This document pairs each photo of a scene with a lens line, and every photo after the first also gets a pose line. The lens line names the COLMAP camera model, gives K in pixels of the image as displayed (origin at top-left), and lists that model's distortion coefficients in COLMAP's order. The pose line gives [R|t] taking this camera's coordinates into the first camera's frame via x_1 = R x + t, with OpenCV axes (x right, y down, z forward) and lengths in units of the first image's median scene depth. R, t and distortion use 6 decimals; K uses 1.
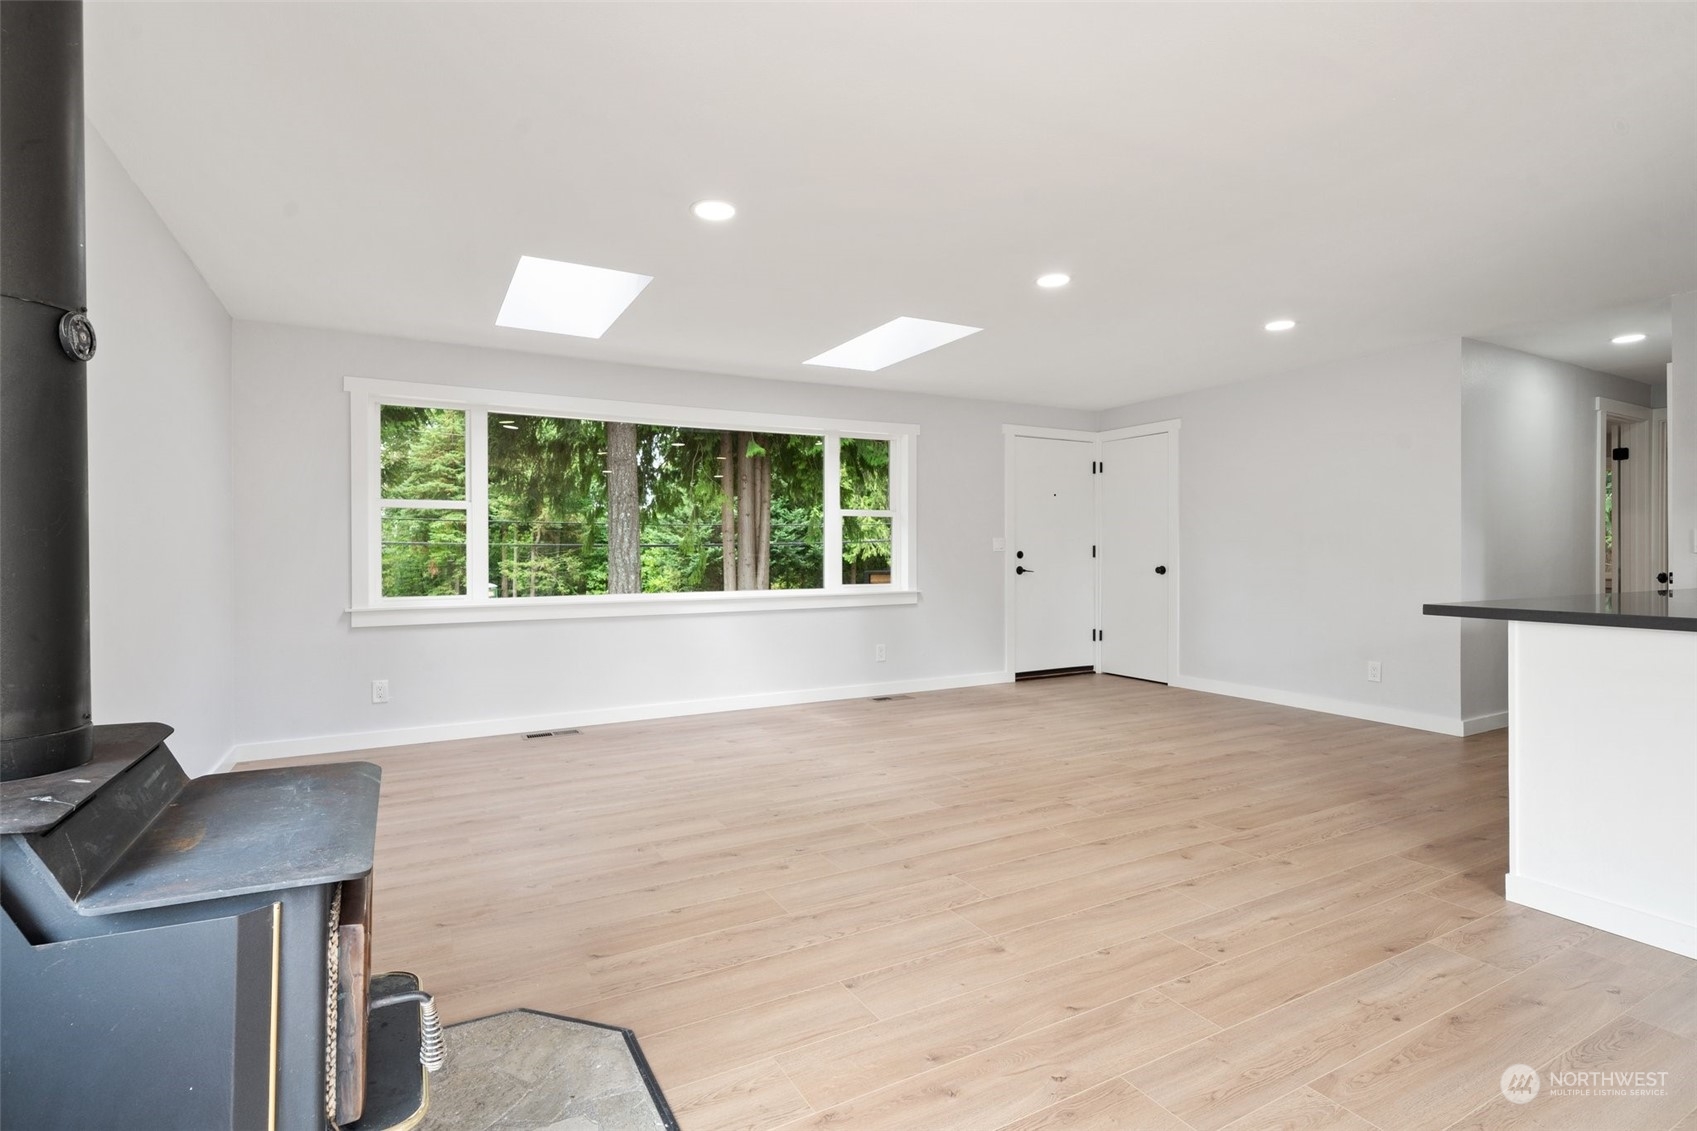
lens RADIAL K [[823.7, 0, 838.9], [0, 823.7, 546.9], [0, 0, 1]] dist [-0.001026, -0.000032]
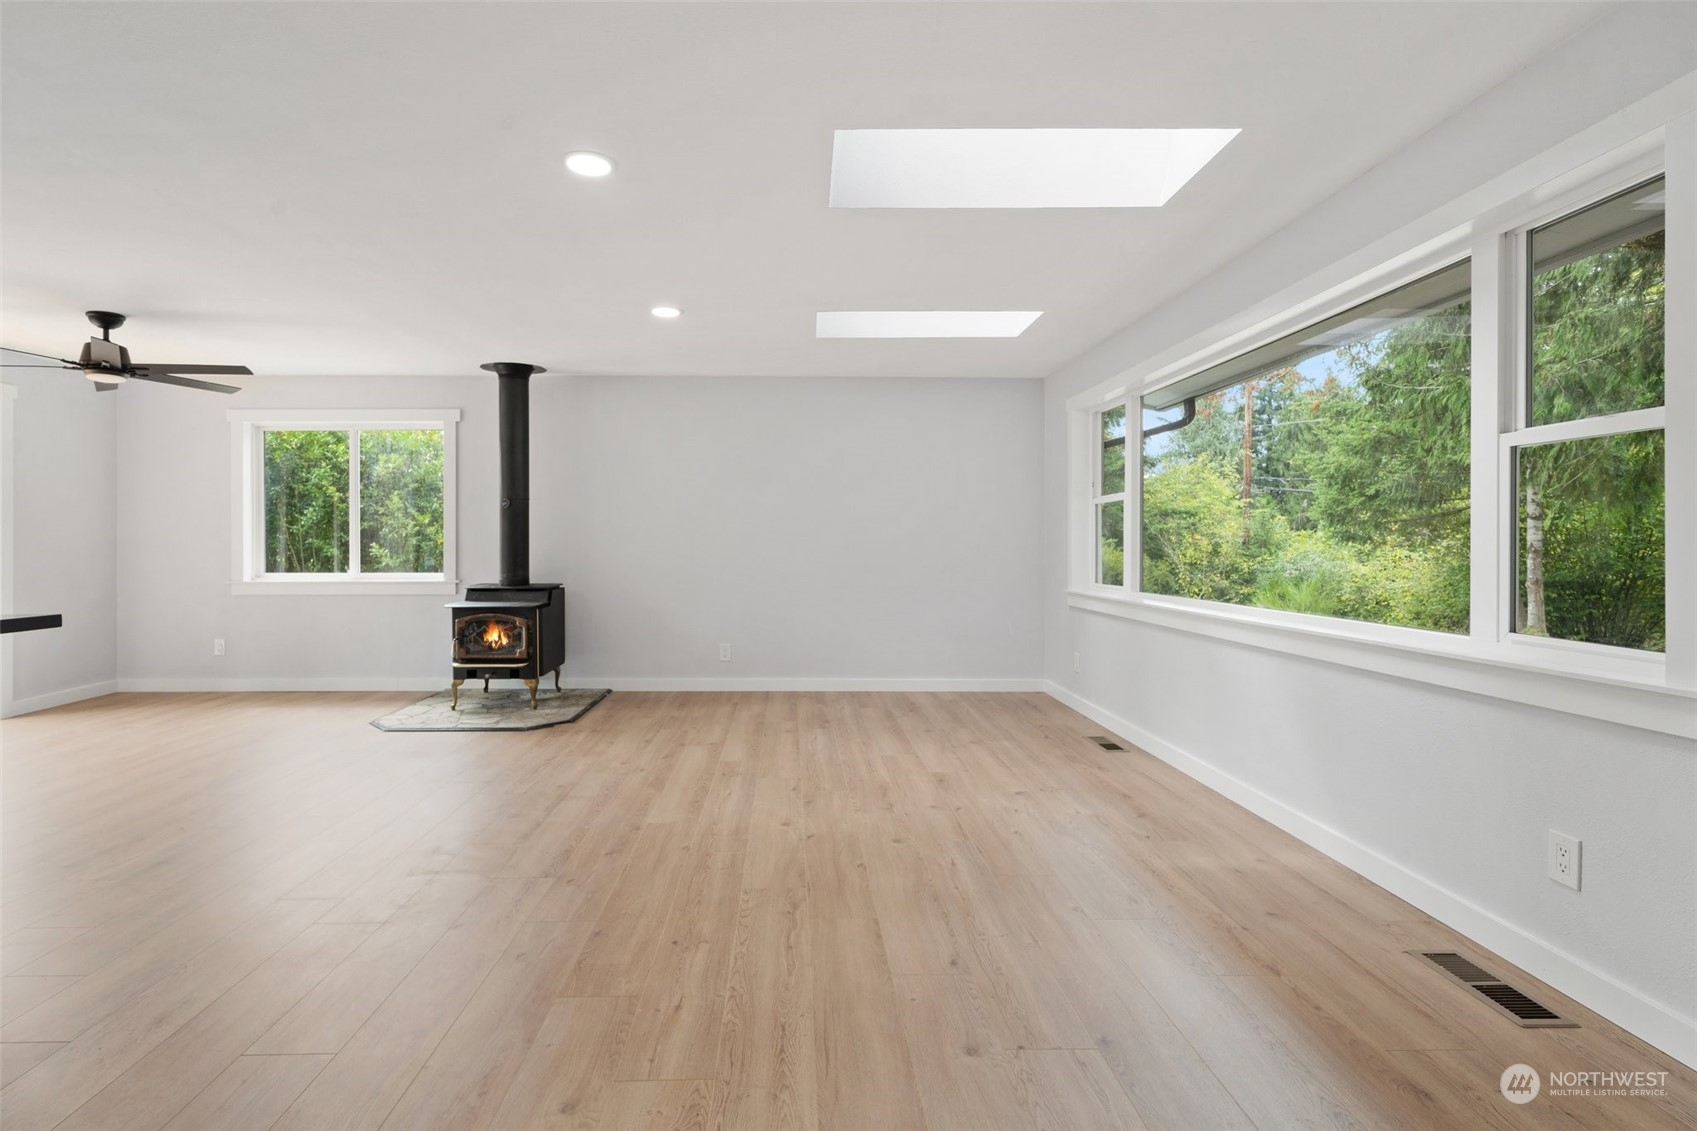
lens RADIAL K [[823.7, 0, 838.9], [0, 823.7, 546.9], [0, 0, 1]] dist [-0.001026, -0.000032]
pose [[-0.449710, 0.006146, -0.893154, 0.815105], [0.008321, 0.999962, 0.002691, 0.004190], [0.893136, -0.006221, -0.449744, 1.540467]]
